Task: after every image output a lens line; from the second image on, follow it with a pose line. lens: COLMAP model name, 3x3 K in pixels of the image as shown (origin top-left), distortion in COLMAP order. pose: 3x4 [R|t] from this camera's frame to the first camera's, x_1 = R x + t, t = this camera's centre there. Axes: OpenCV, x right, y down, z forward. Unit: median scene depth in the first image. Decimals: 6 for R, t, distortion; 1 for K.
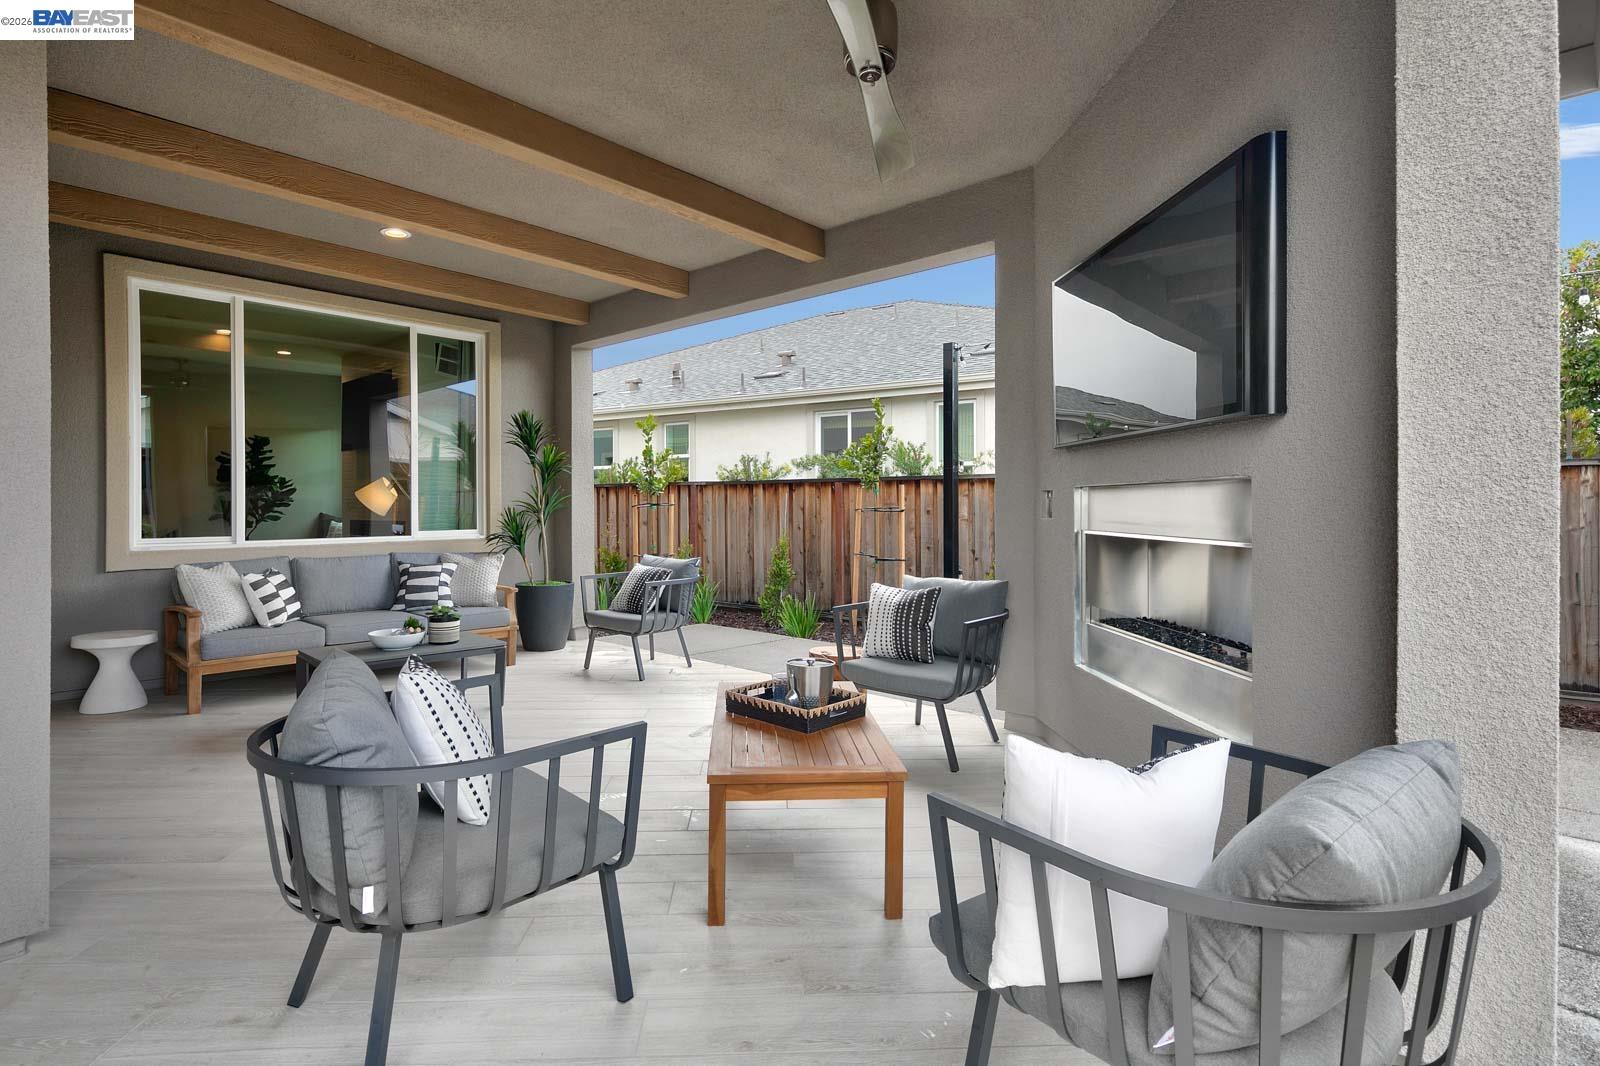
lens RADIAL K [[795.9, 0, 800.6], [0, 795.9, 457.8], [0, 0, 1]] dist [0.002562, -0.000138]
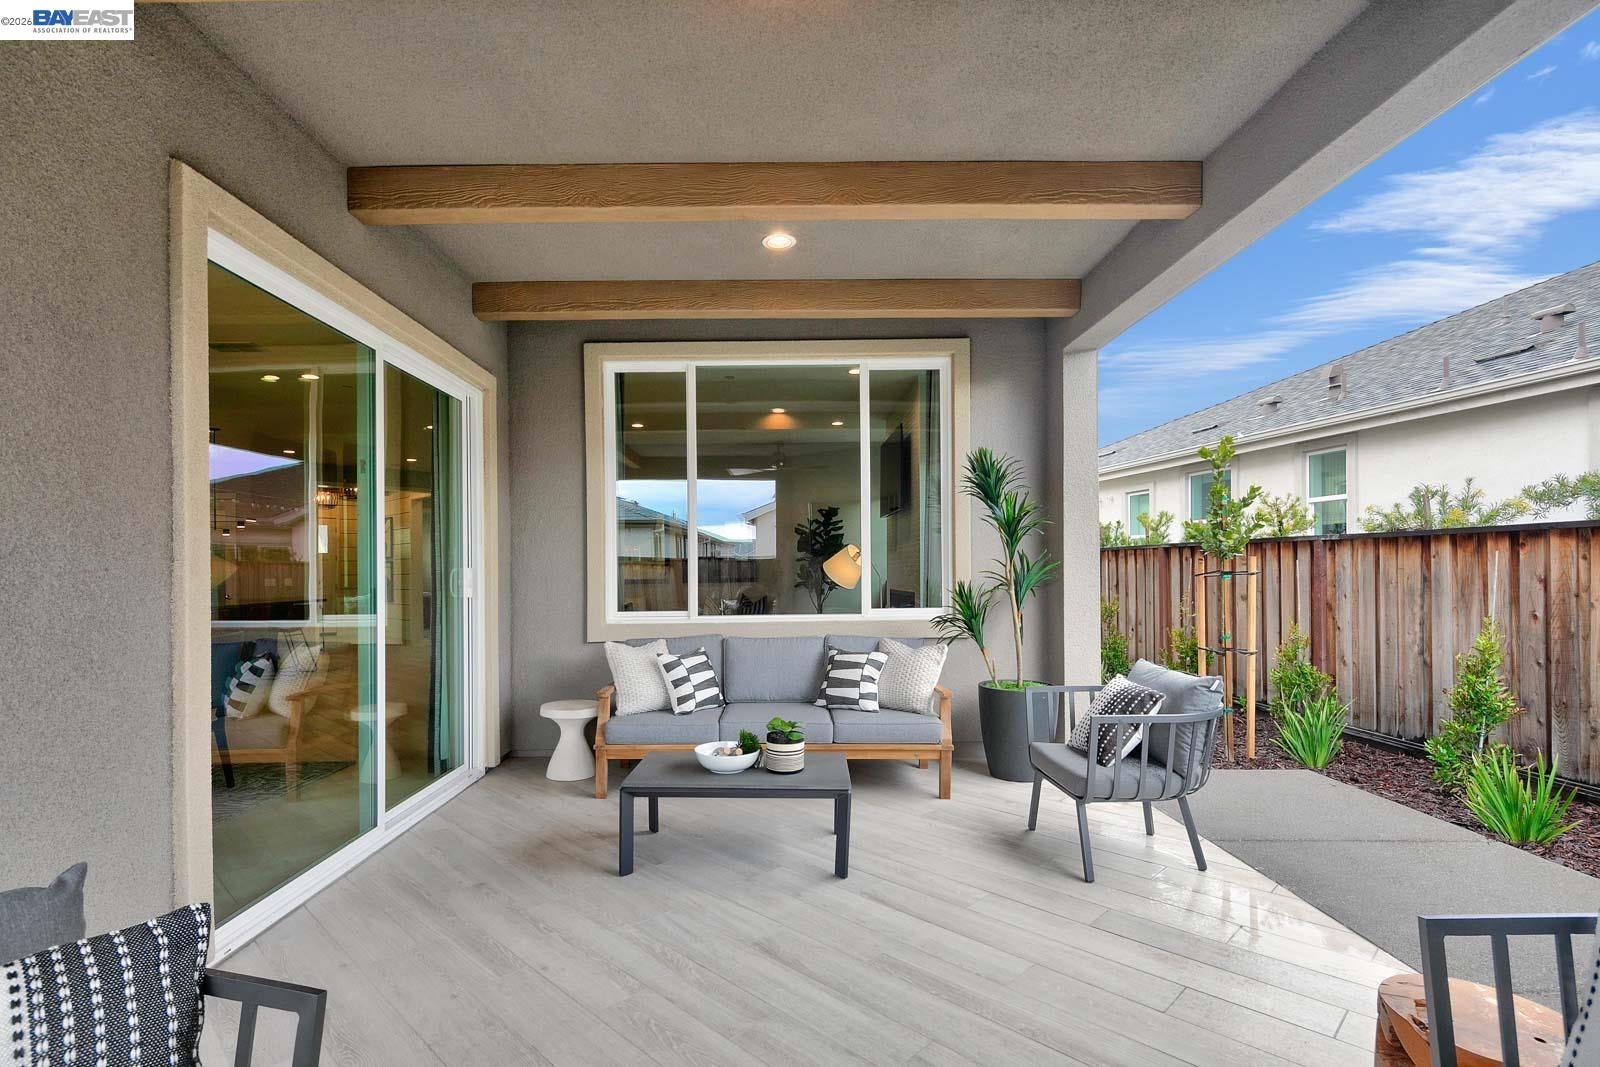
lens RADIAL K [[787.0, 0, 793.3], [0, 787.0, 565.3], [0, 0, 1]] dist [0.002219, -0.000092]
pose [[0.673569, -0.009355, -0.739066, 0.070448], [0.053048, 0.997953, 0.035714, 0.013030], [0.737219, -0.063262, 0.672686, 0.383691]]
